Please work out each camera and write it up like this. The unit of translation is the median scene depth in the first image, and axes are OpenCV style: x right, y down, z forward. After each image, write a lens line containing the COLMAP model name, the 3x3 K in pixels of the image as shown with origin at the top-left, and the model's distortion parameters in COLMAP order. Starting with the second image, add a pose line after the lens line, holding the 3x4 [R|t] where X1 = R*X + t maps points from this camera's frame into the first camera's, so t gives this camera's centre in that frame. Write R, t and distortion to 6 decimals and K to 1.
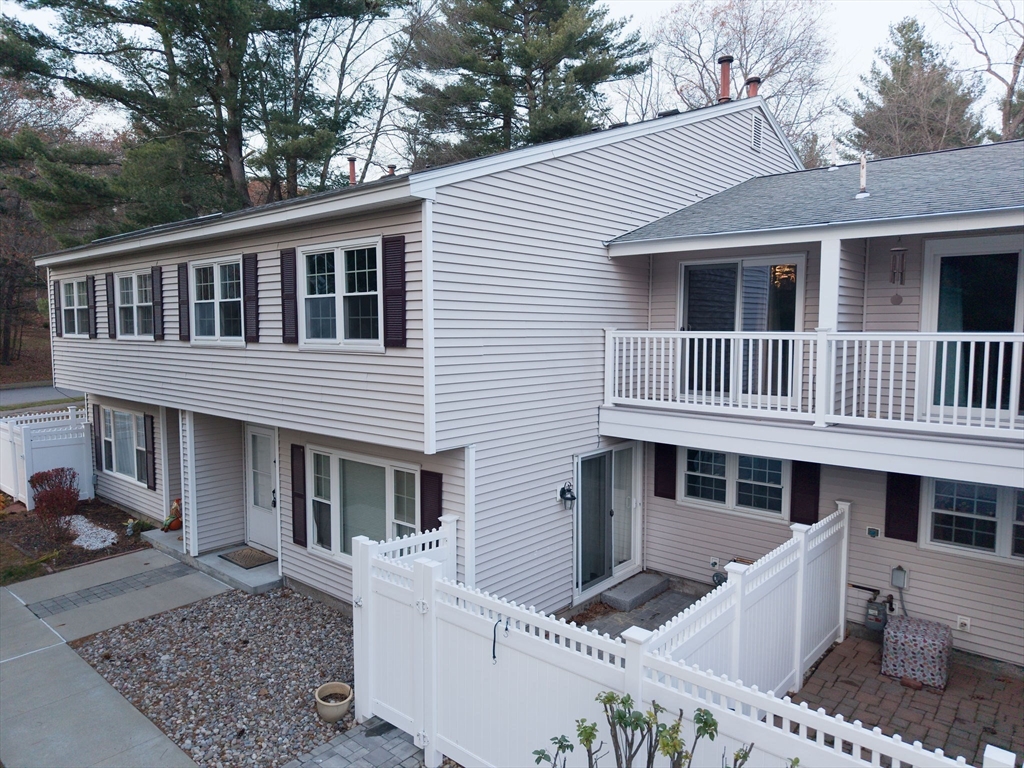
lens RADIAL K [[690.1, 0, 512.0], [0, 690.1, 384.0], [0, 0, 1]] dist [0.083796, -0.073020]
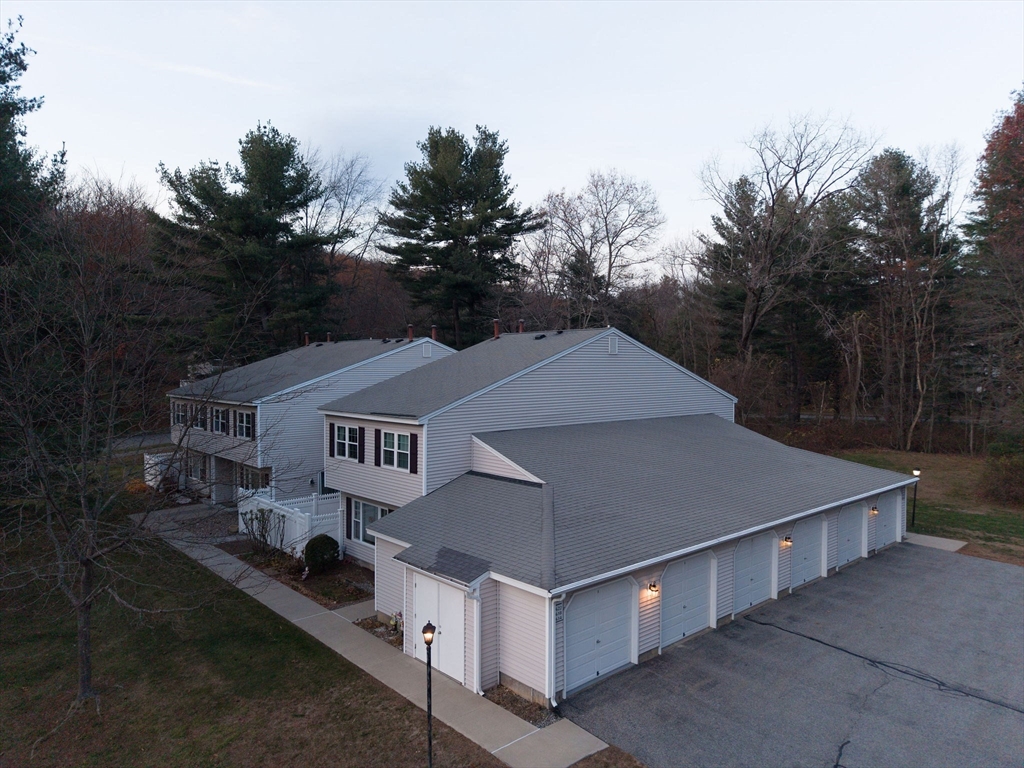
lens RADIAL K [[690.1, 0, 512.0], [0, 690.1, 384.0], [0, 0, 1]] dist [0.083796, -0.073020]
pose [[0.992536, -0.000579, -0.121951, 1.238170], [-0.005897, 0.998591, -0.052736, -0.120162], [0.121810, 0.053062, 0.991134, -1.928110]]
